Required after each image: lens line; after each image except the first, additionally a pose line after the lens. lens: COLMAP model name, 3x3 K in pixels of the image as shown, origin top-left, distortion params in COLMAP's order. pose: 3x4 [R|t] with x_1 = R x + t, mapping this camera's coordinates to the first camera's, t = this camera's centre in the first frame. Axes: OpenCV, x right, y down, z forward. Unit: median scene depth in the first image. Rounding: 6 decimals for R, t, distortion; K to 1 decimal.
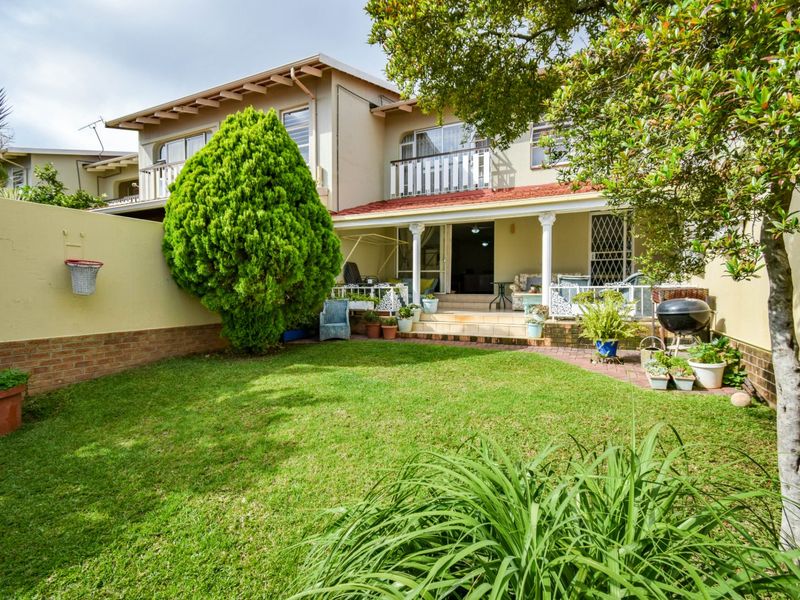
lens RADIAL K [[399.6, 0, 402.2], [0, 399.6, 296.9], [0, 0, 1]] dist [-0.004066, -0.001150]
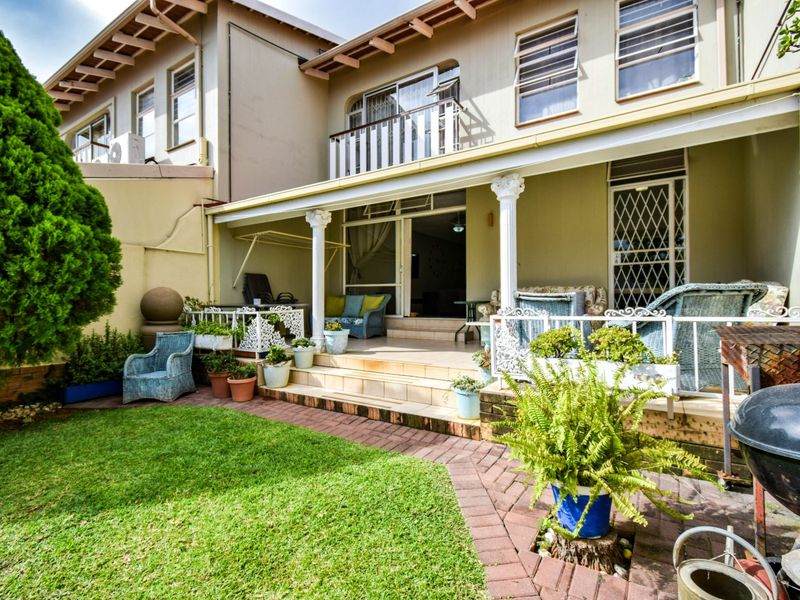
lens RADIAL K [[399.6, 0, 402.2], [0, 399.6, 296.9], [0, 0, 1]] dist [-0.004066, -0.001150]
pose [[0.992340, -0.006322, -0.123376, 0.237022], [0.002162, 0.999425, -0.033824, -0.023635], [0.123519, 0.033298, 0.991783, 0.372789]]
